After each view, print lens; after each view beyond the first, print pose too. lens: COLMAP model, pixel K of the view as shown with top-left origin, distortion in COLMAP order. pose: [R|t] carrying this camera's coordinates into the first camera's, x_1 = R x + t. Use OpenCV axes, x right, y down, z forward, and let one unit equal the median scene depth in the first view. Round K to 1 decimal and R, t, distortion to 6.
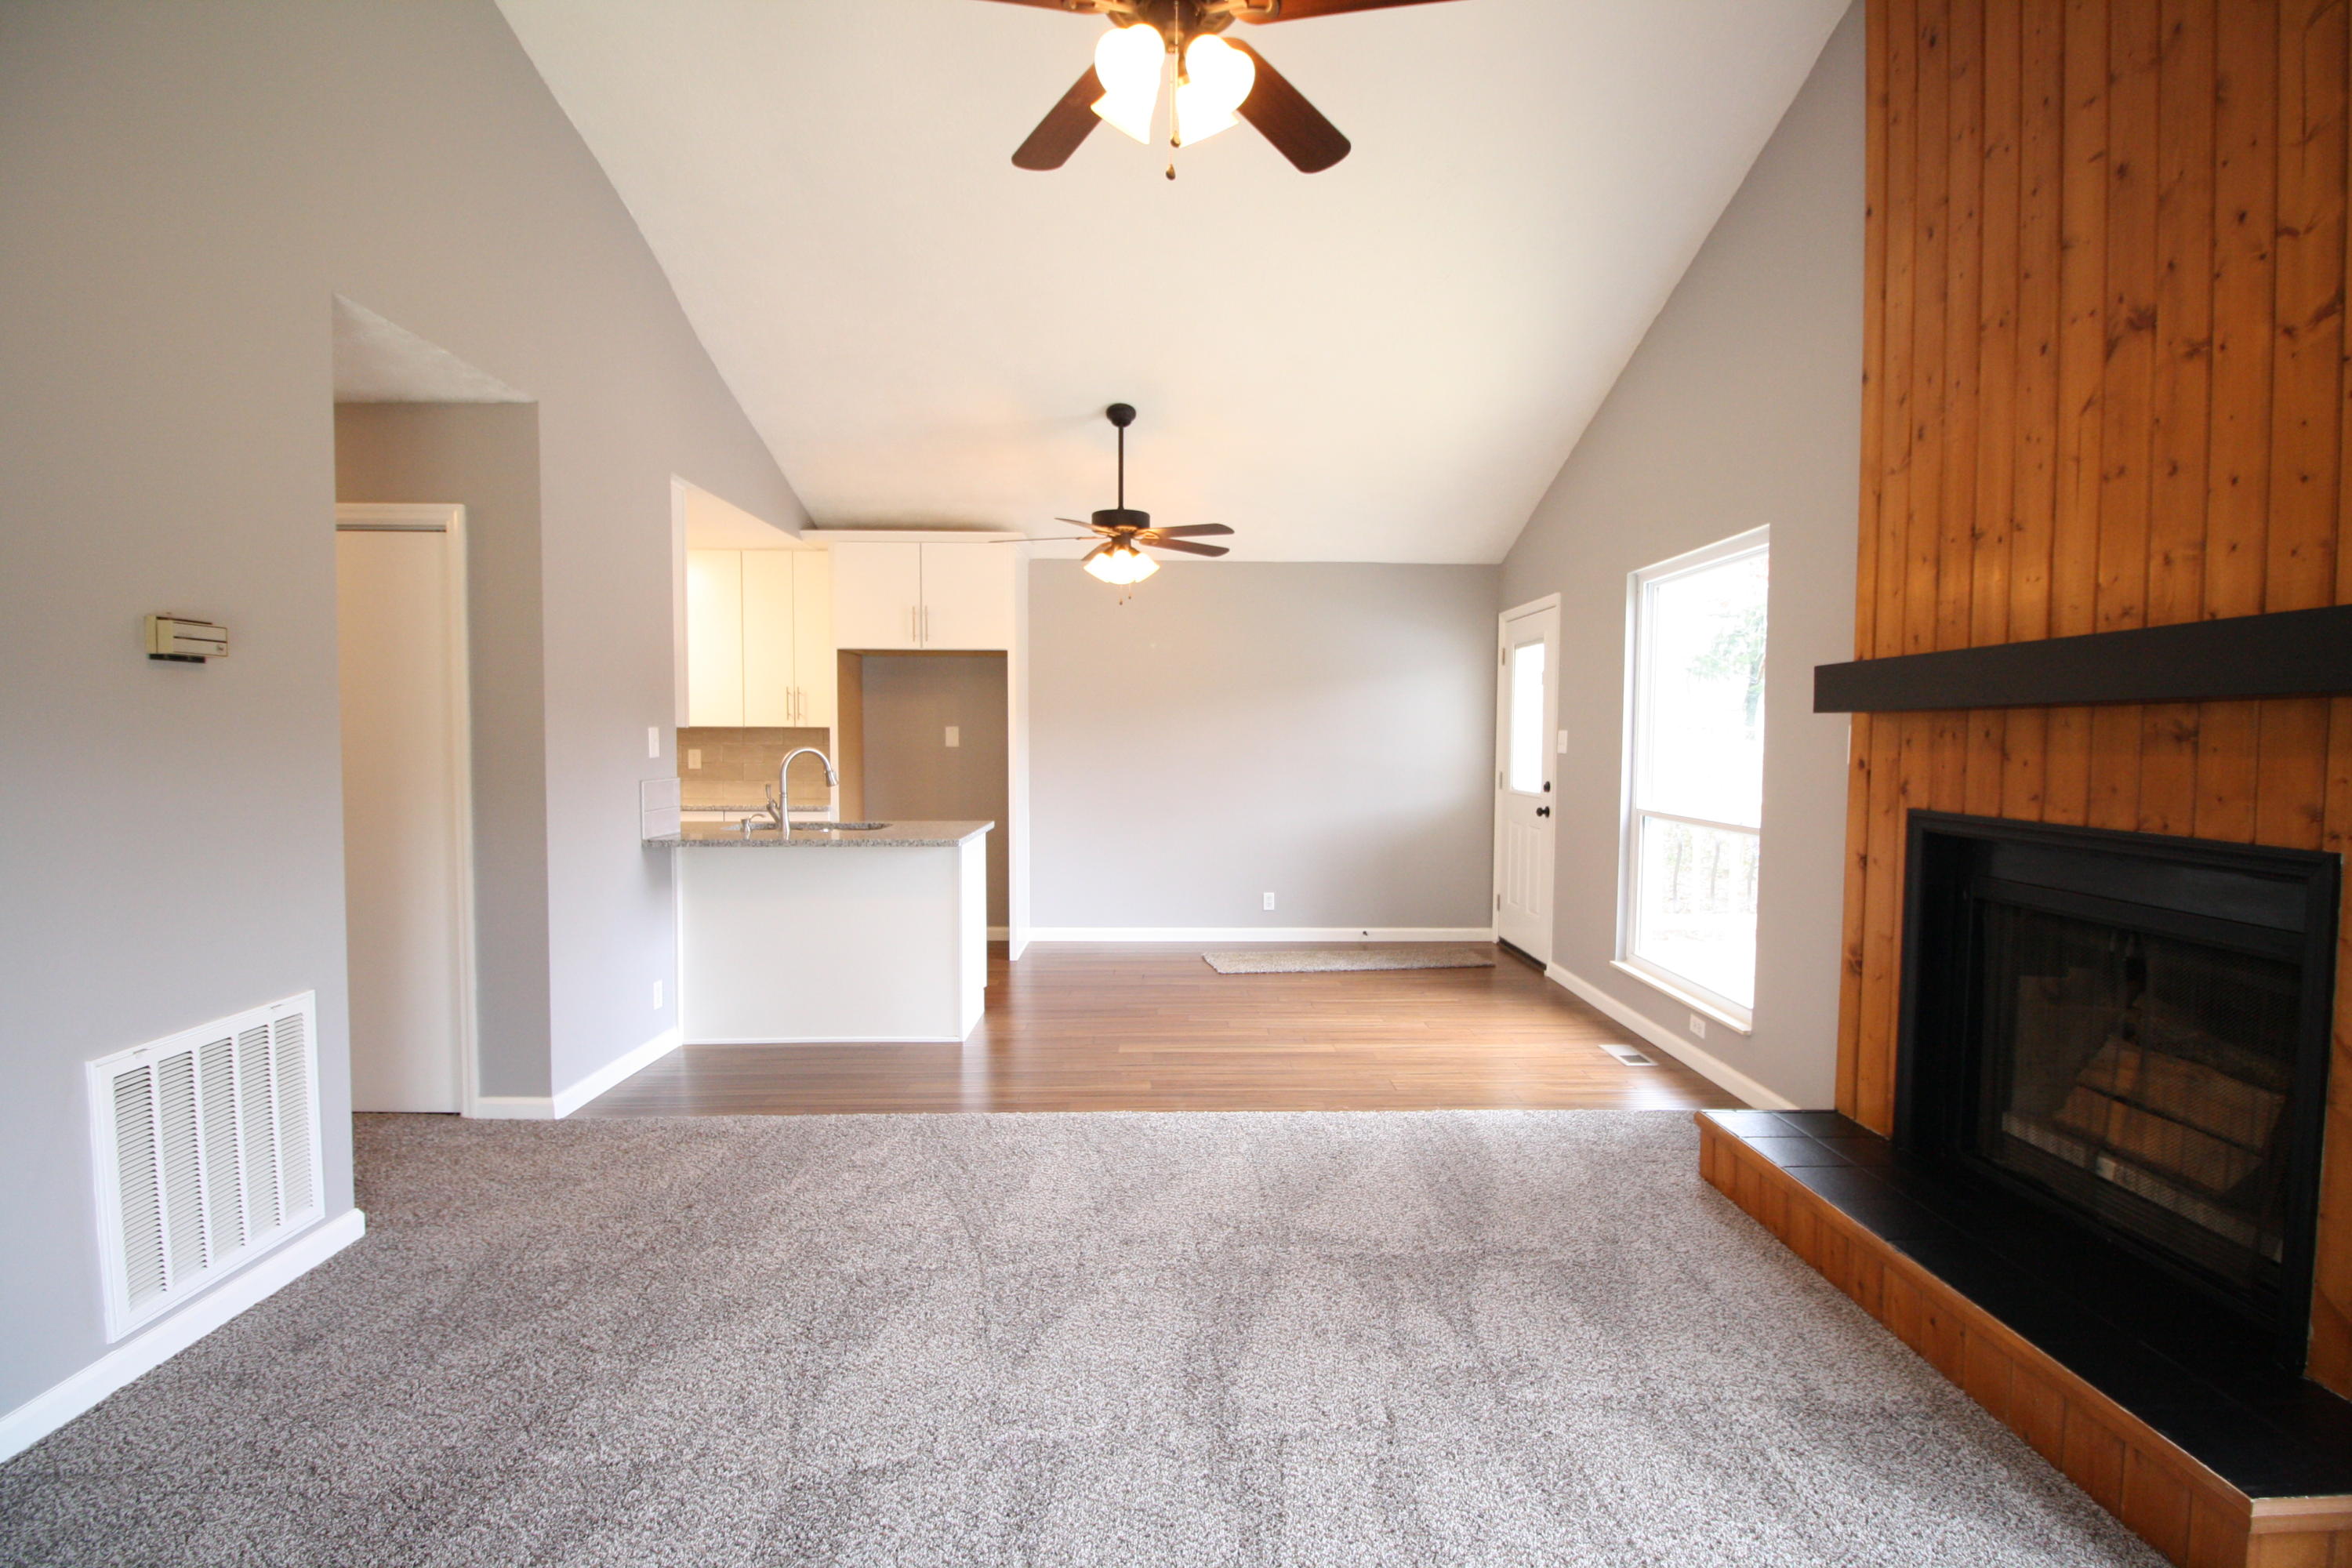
lens RADIAL K [[1095.8, 0, 1200.4], [0, 1095.8, 777.7], [0, 0, 1]] dist [-0.000413, -0.010002]
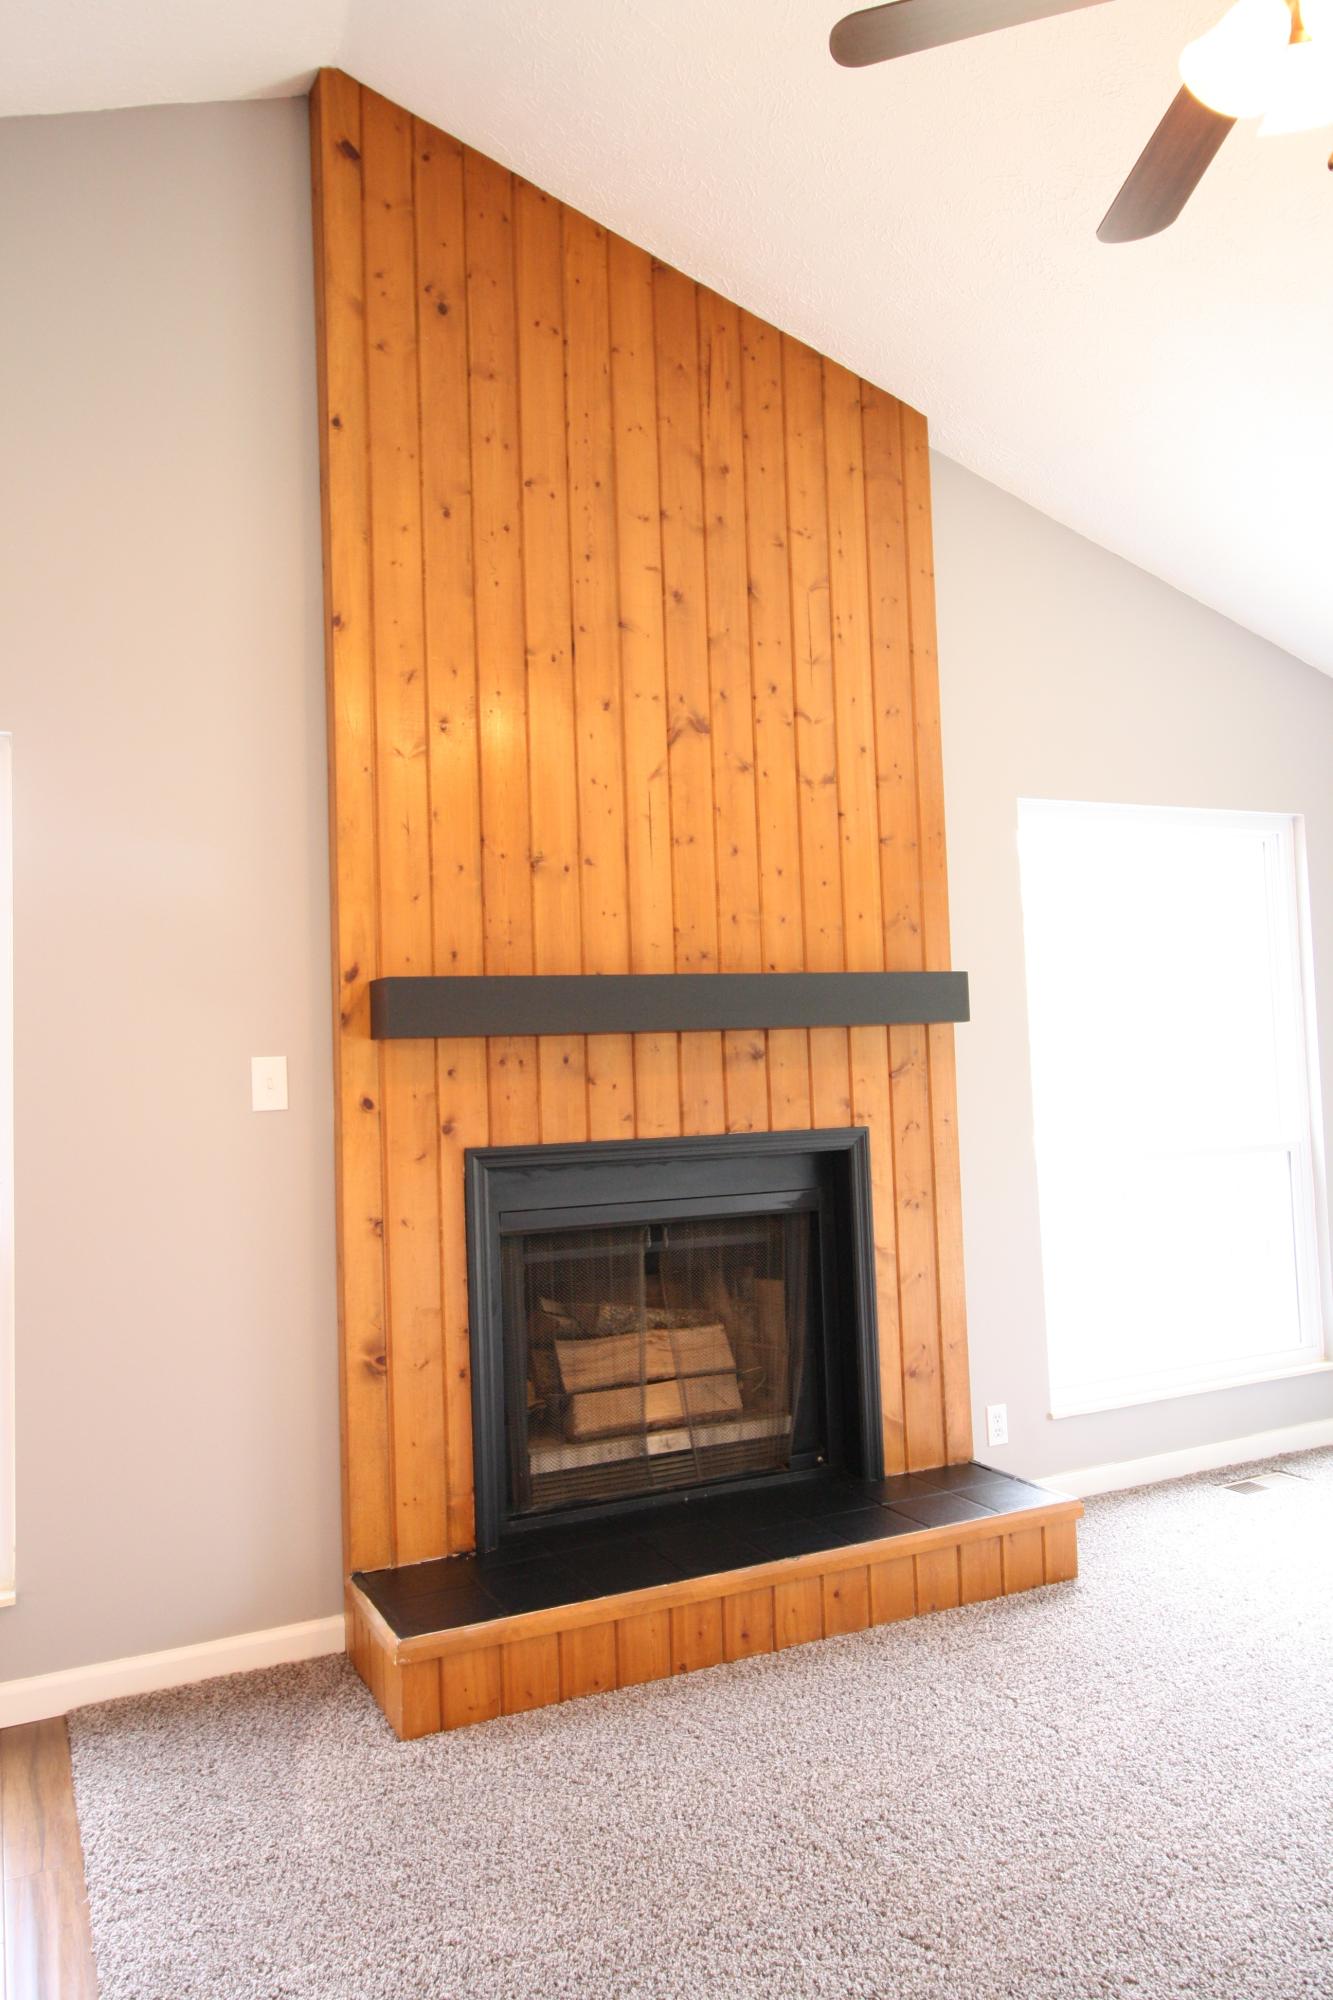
lens RADIAL K [[1420.5, 0, 664.0], [0, 1420.5, 974.8], [0, 0, 1]] dist [0.009346, -0.008548]
pose [[-0.402130, 0.064183, 0.913330, -0.432894], [0.066921, 0.996932, -0.040594, -0.050826], [-0.913134, 0.044797, -0.405192, 1.244982]]
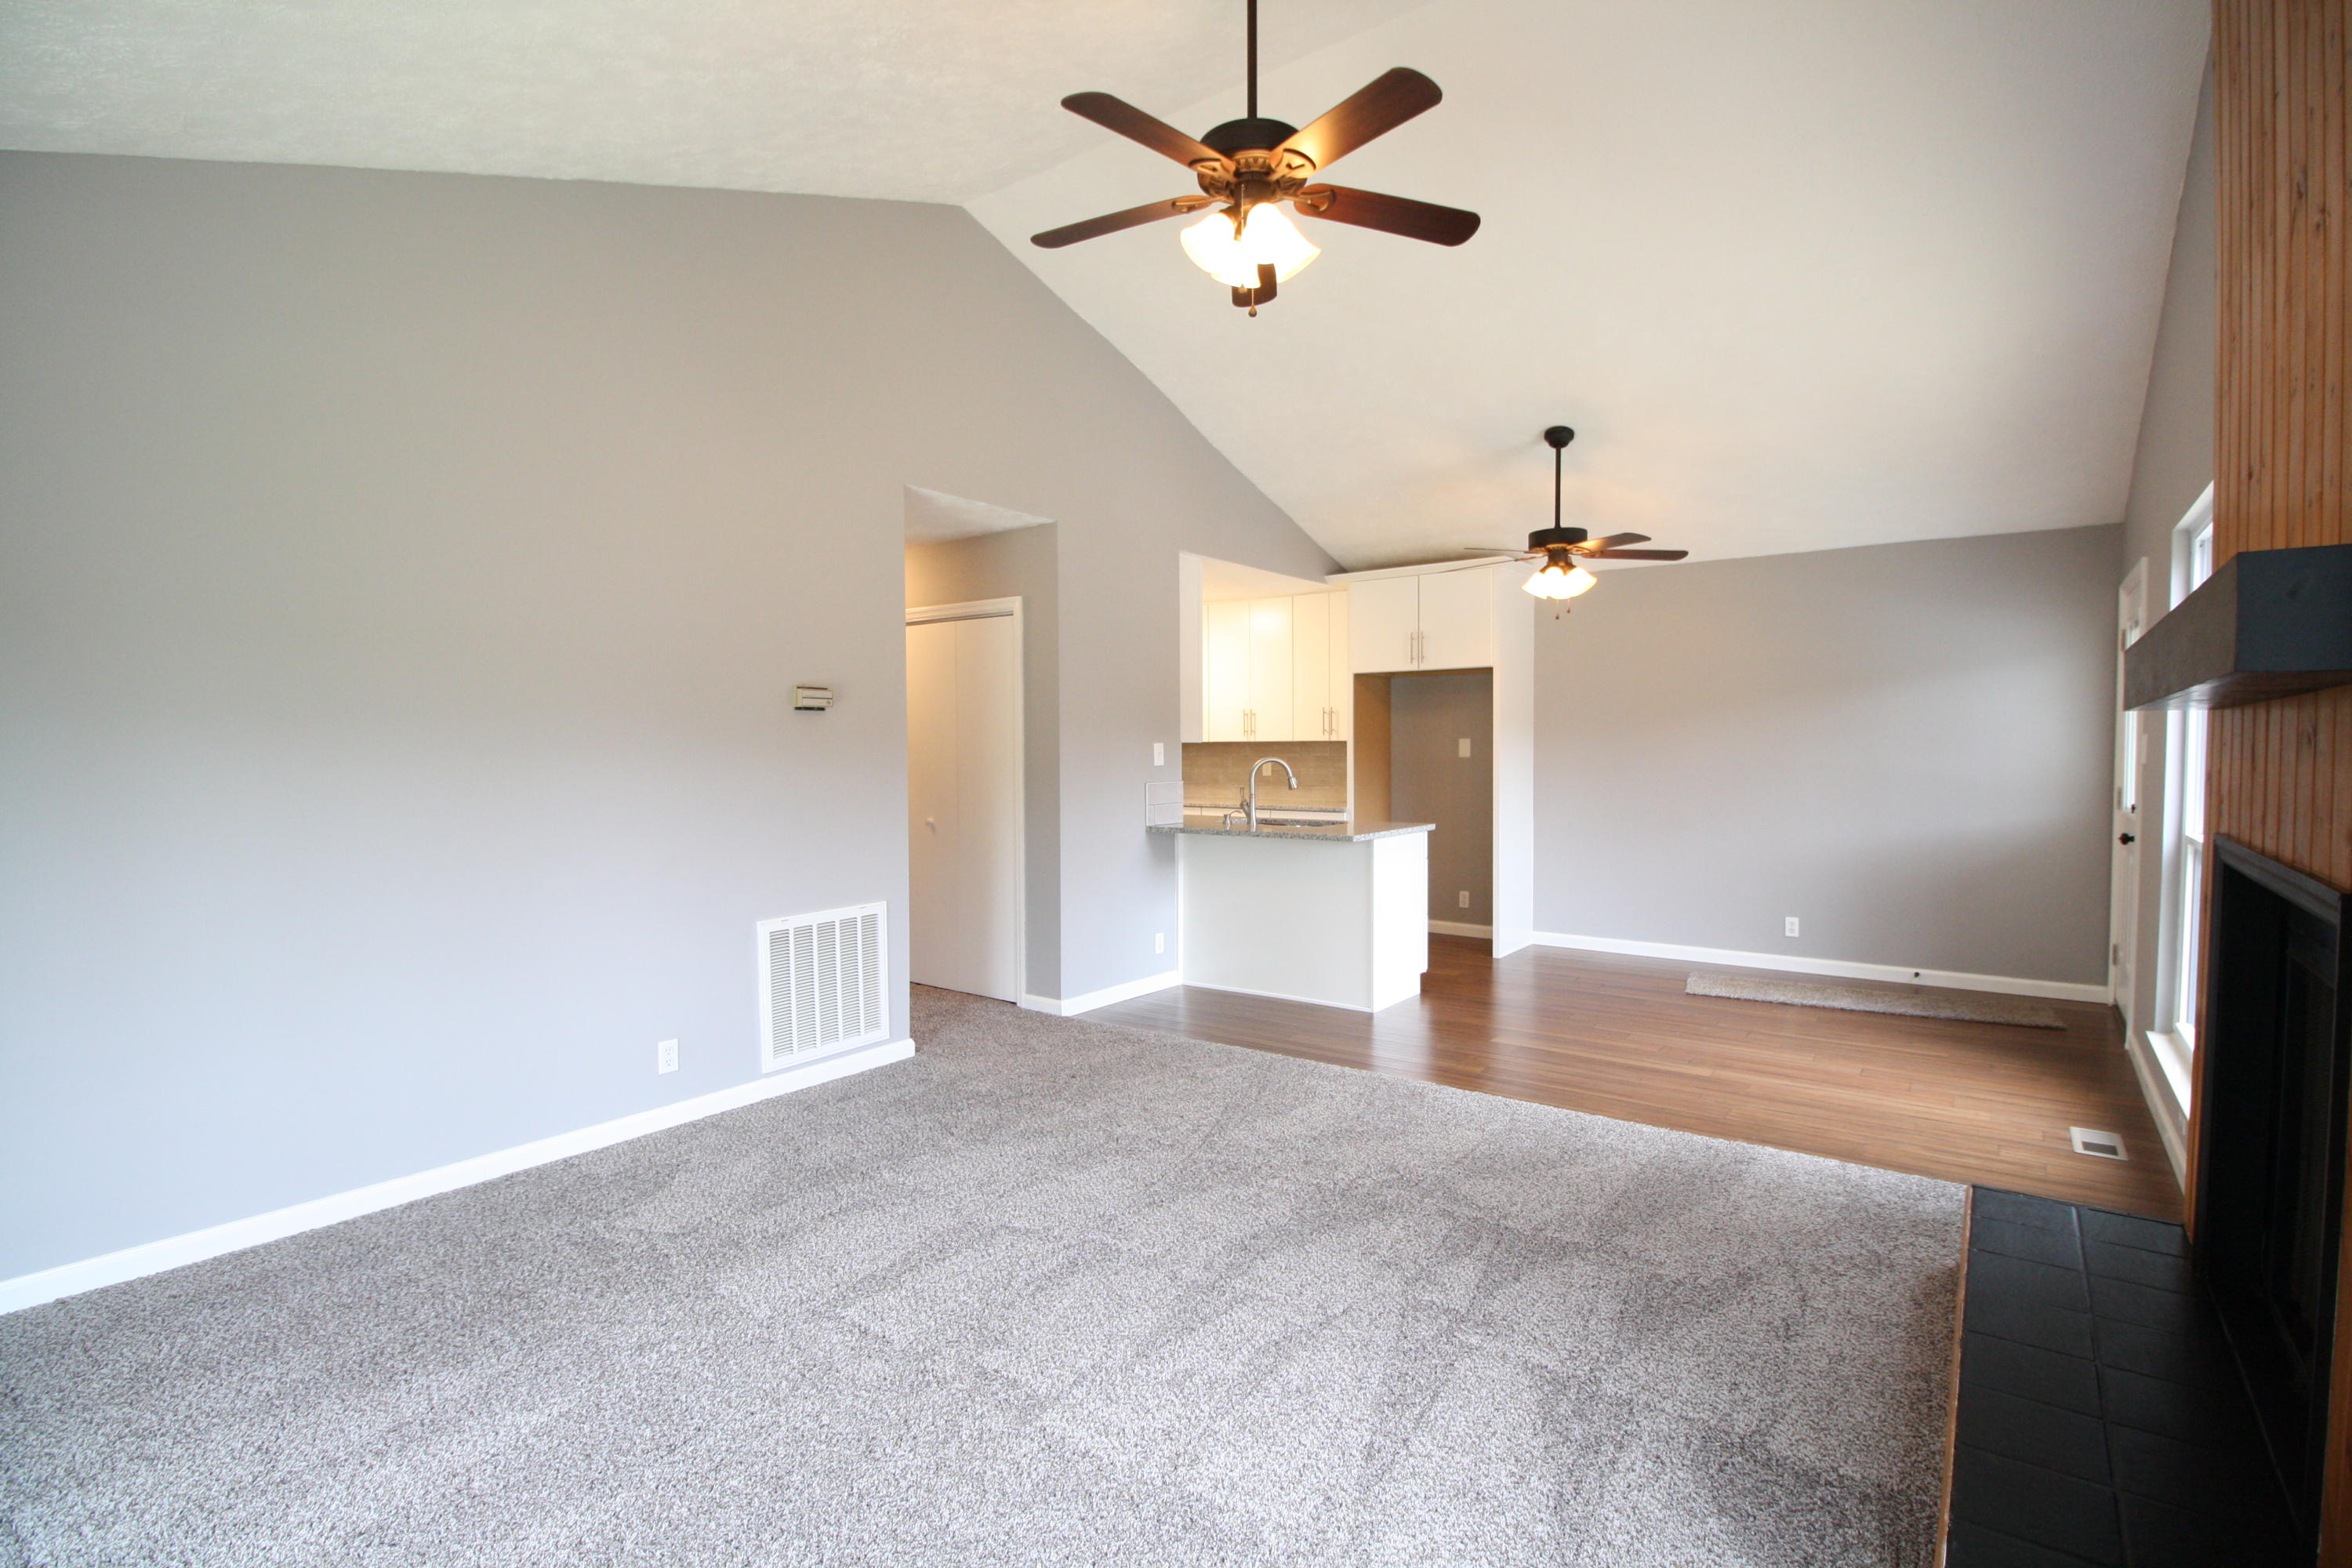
lens RADIAL K [[1095.8, 0, 1205.3], [0, 1095.8, 775.0], [0, 0, 1]] dist [-0.000413, -0.010002]
pose [[0.791044, 0.008079, -0.611706, 0.527409], [-0.016031, 0.999843, -0.007526, 0.003425], [0.611549, 0.015760, 0.791050, -0.036461]]
